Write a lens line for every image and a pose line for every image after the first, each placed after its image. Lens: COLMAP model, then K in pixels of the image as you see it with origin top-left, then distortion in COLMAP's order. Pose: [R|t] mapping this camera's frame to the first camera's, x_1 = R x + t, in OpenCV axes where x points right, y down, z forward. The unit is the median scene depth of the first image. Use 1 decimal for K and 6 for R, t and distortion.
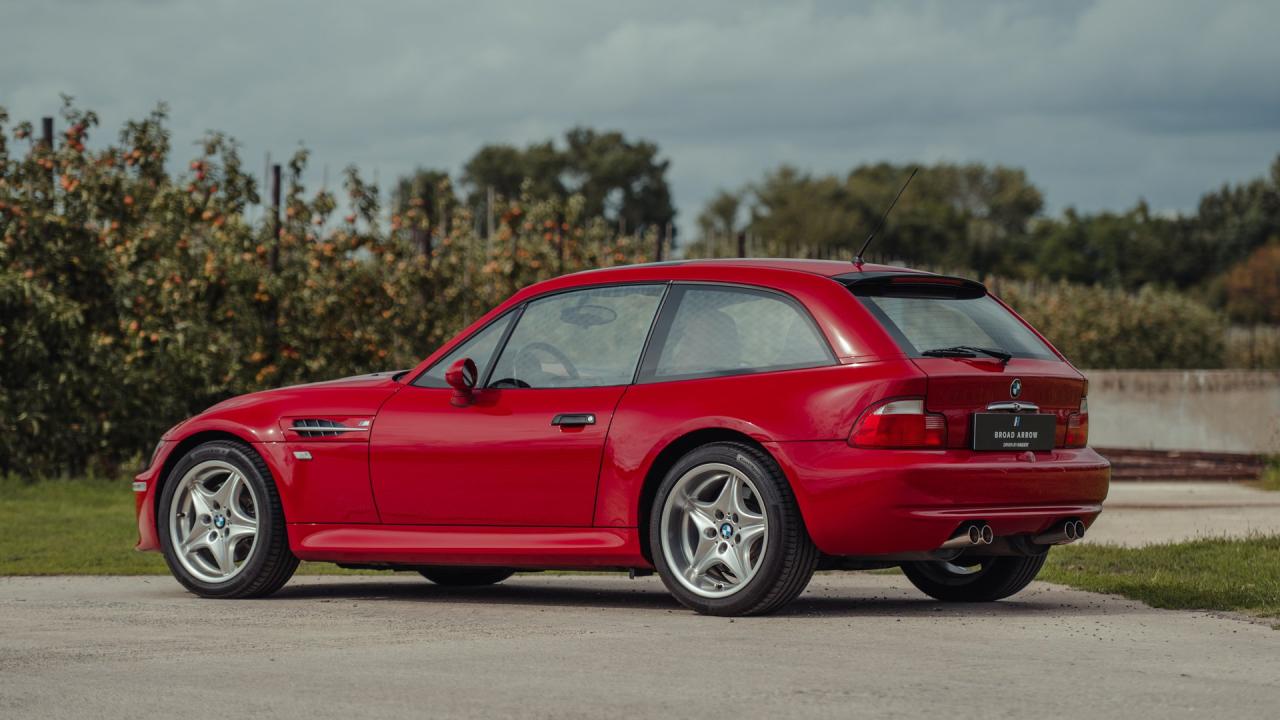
lens RADIAL K [[5240.3, 0, 632.7], [0, 5240.3, 357.9], [0, 0, 1]] dist [-0.085835, 0.000000]
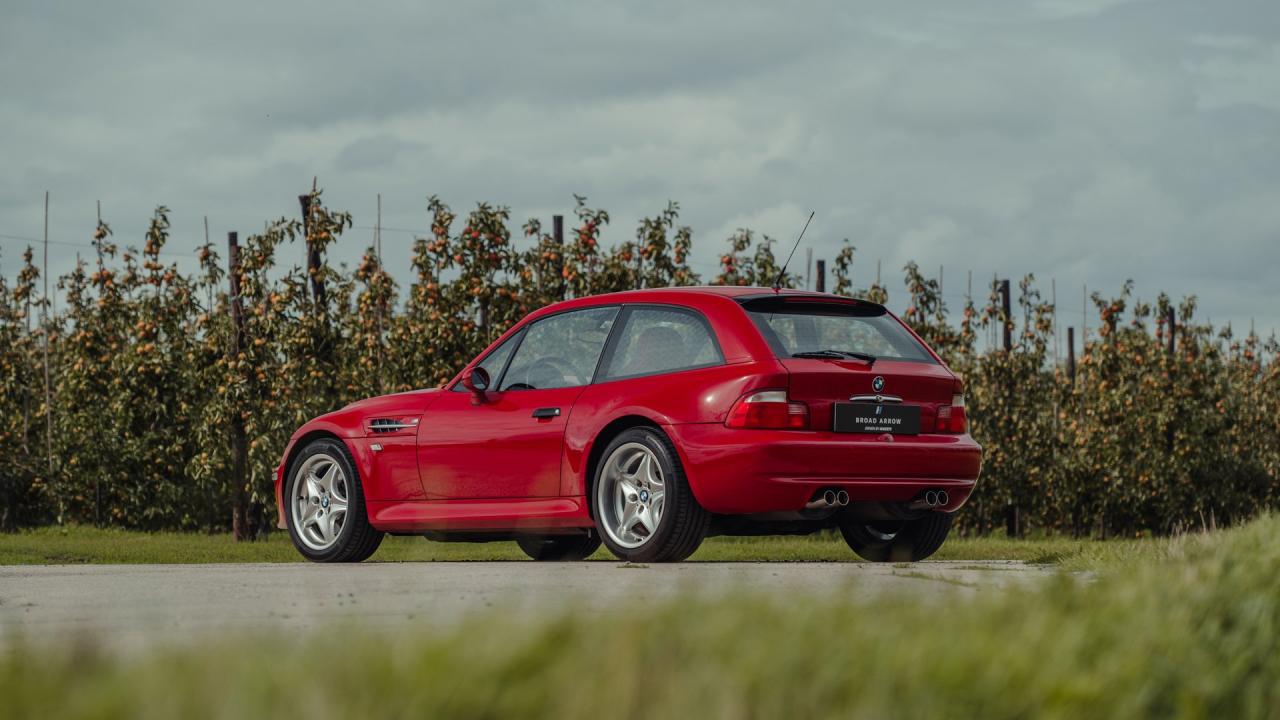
lens RADIAL K [[5240.3, 0, 643.6], [0, 5240.3, 361.8], [0, 0, 1]] dist [-0.085835, 0.000000]
pose [[0.978177, -0.009861, -0.207538, 0.272525], [0.004169, 0.999604, -0.027843, 0.034487], [0.207731, 0.026371, 0.977831, -0.237103]]
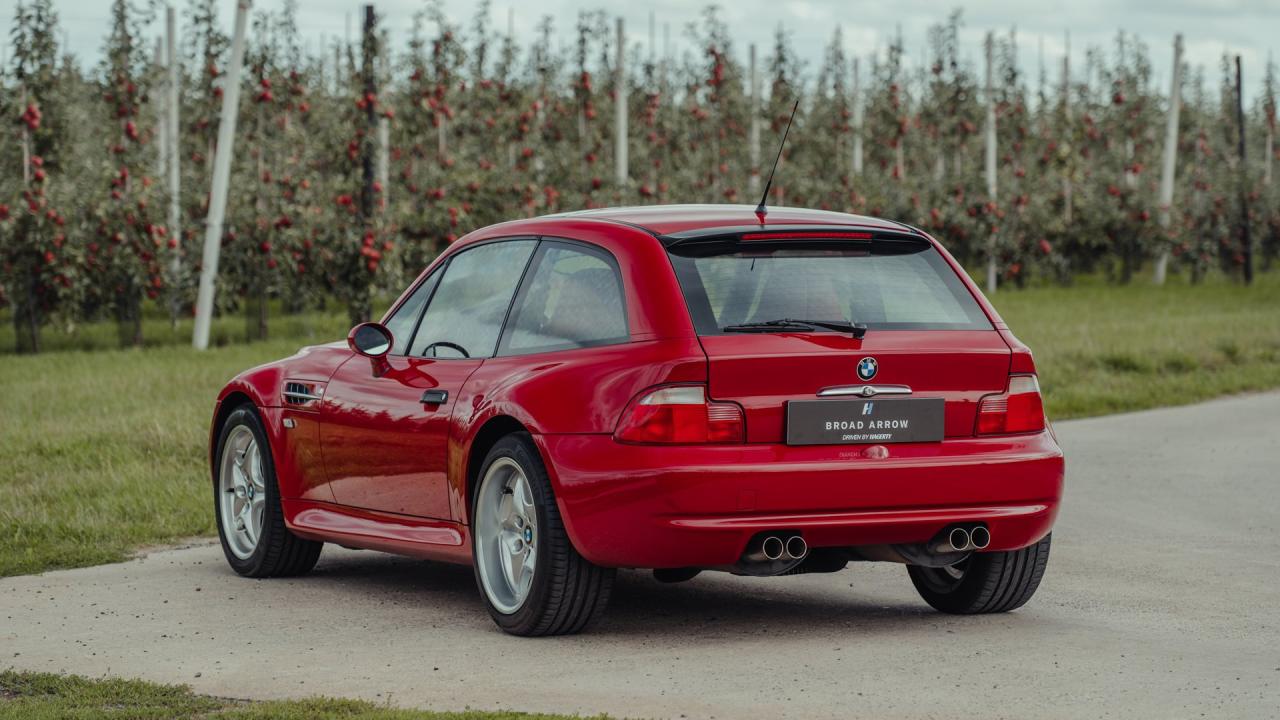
lens RADIAL K [[5240.3, 0, 640.4], [0, 5240.3, 360.6], [0, 0, 1]] dist [-0.085835, 0.000000]
pose [[0.888174, 0.009193, -0.459416, 0.411306], [0.011855, 0.999009, 0.042909, -0.030648], [0.459355, -0.043557, 0.887184, 0.243154]]
